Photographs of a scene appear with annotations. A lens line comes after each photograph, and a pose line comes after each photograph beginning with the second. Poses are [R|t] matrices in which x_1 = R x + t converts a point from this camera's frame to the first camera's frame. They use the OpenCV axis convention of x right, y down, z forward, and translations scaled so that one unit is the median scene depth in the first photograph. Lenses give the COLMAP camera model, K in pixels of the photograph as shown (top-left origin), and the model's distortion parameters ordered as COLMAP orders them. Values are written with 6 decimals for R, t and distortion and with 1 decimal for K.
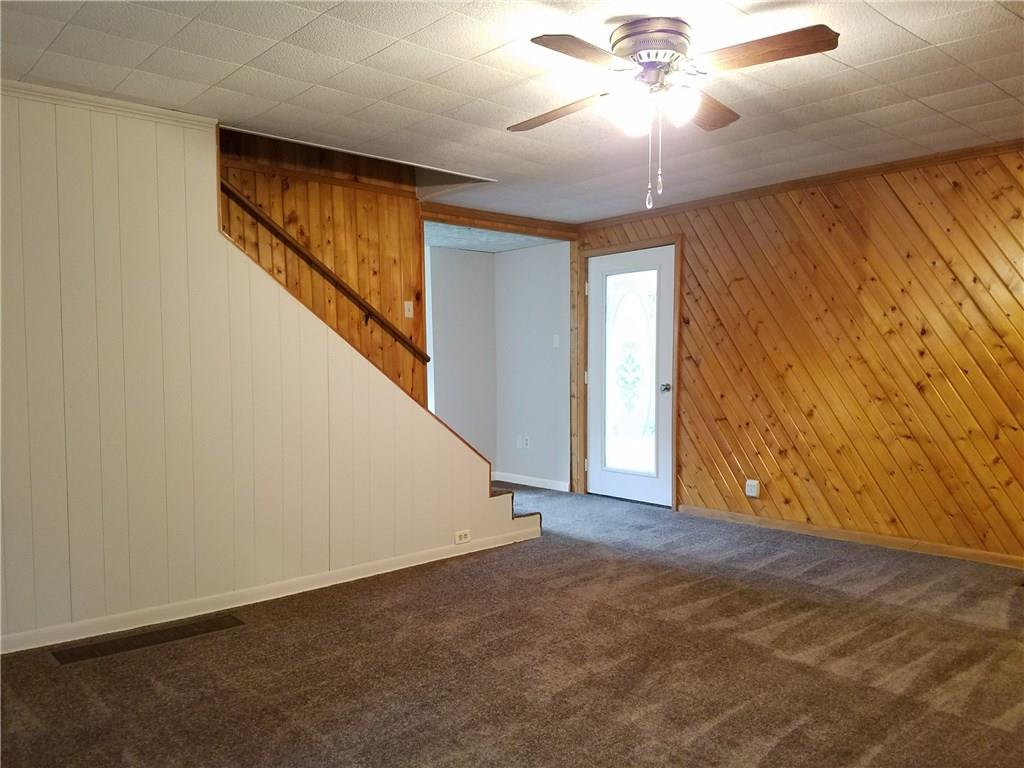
lens RADIAL K [[760.5, 0, 512.0], [0, 760.5, 384.0], [0, 0, 1]] dist [-0.000942, -0.044593]
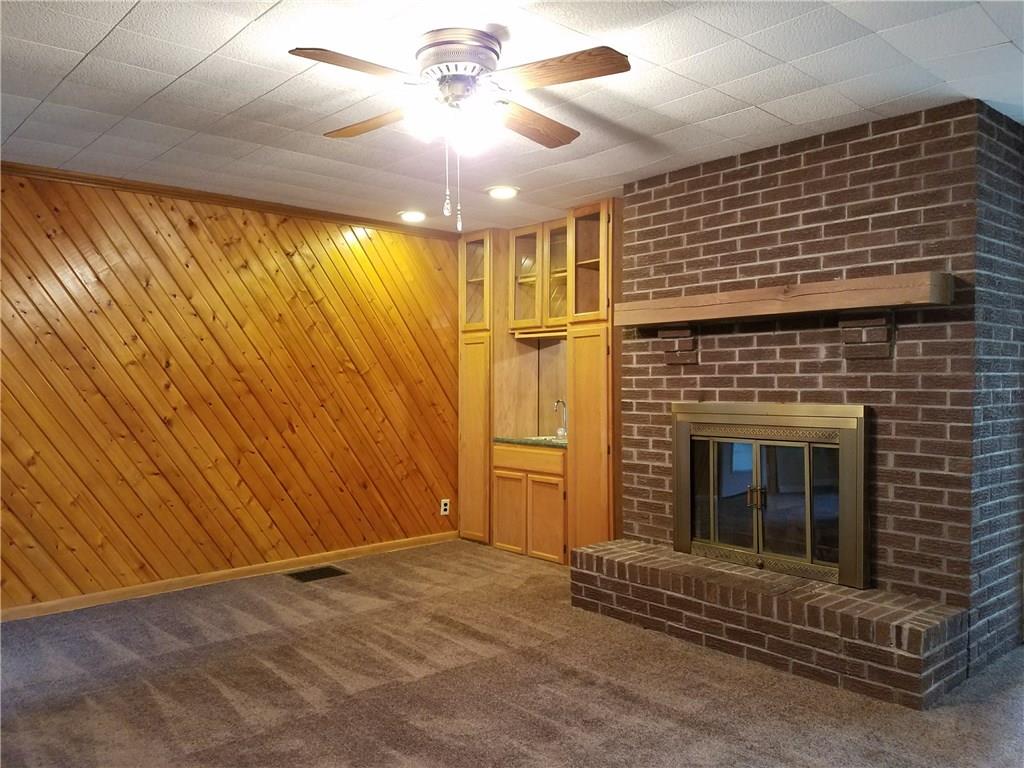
lens RADIAL K [[760.5, 0, 512.0], [0, 760.5, 384.0], [0, 0, 1]] dist [-0.000942, -0.044593]
pose [[-0.018741, 0.009177, 0.999782, -0.479498], [0.043418, 0.999022, -0.008356, -0.017262], [-0.998881, 0.043252, -0.019121, 0.618115]]
